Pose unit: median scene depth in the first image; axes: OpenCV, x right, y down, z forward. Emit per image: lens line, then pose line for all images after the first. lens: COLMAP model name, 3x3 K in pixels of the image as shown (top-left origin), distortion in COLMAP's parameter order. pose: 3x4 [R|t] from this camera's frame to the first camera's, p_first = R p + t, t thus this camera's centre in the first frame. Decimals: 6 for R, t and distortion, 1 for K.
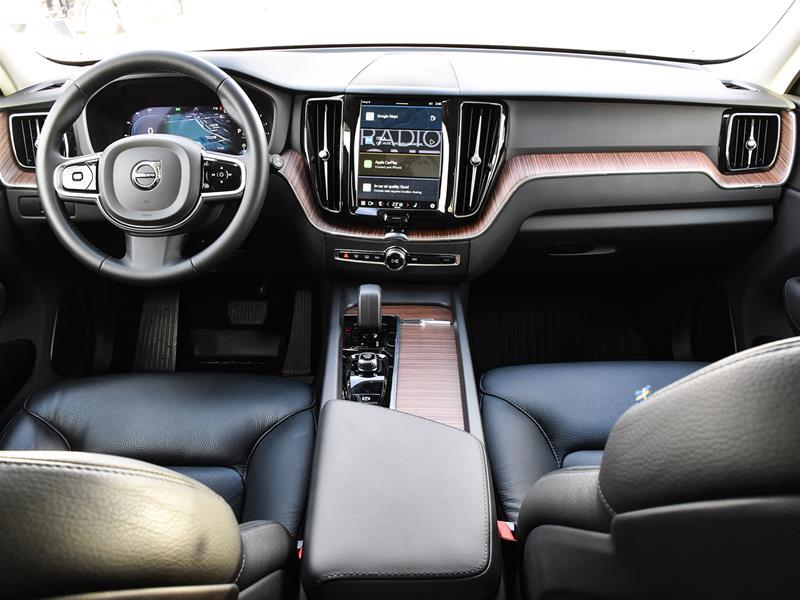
lens RADIAL K [[641.4, 0, 410.7], [0, 641.4, 314.5], [0, 0, 1]] dist [-0.124258, 0.057154]
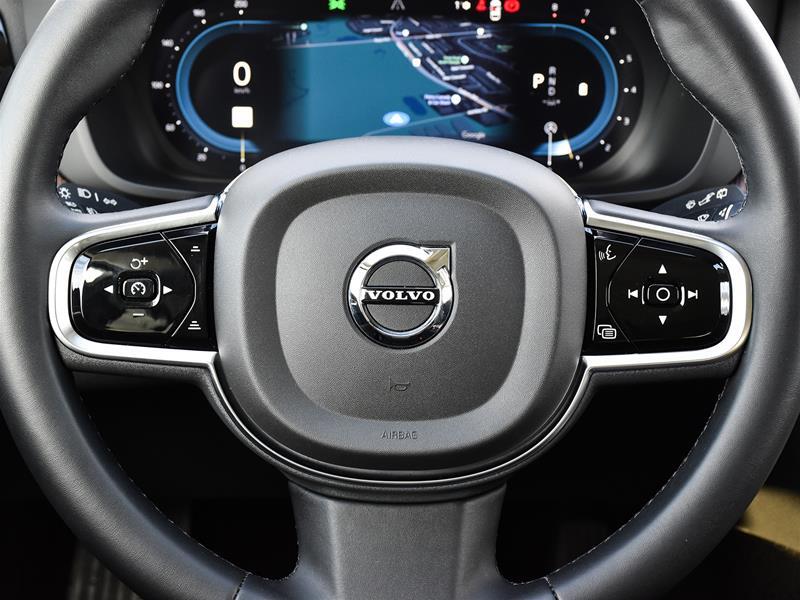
lens RADIAL K [[1606.5, 0, 395.6], [0, 1606.5, 305.6], [0, 0, 1]] dist [0.275827, 0.000000]
pose [[0.999891, 0.007087, -0.012975, -0.366296], [-0.007593, 0.999195, -0.039382, -0.166456], [0.012686, 0.039476, 0.999140, 0.238725]]
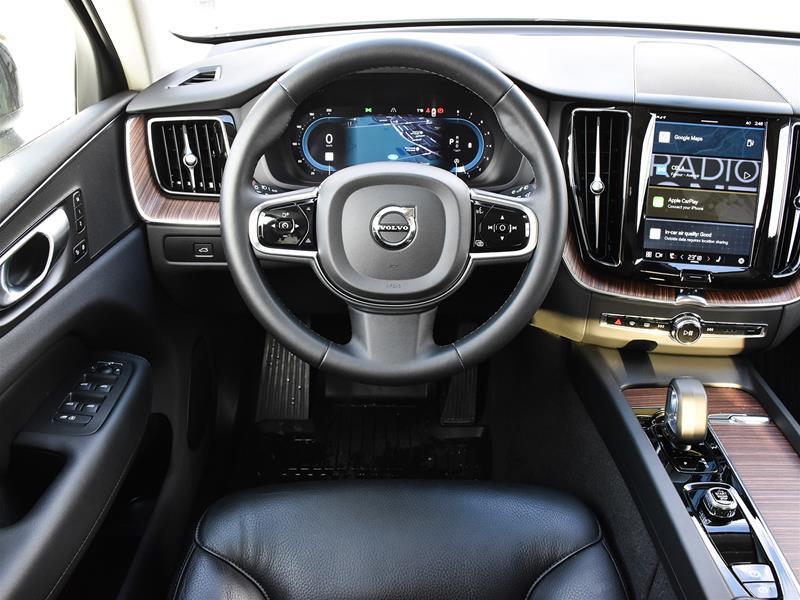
lens RADIAL K [[641.4, 0, 397.1], [0, 641.4, 302.4], [0, 0, 1]] dist [-0.124258, 0.057154]
pose [[0.999932, 0.007872, -0.008638, -0.363746], [-0.007370, 0.998364, 0.056702, -0.159576], [0.009070, -0.056635, 0.998354, 0.265521]]
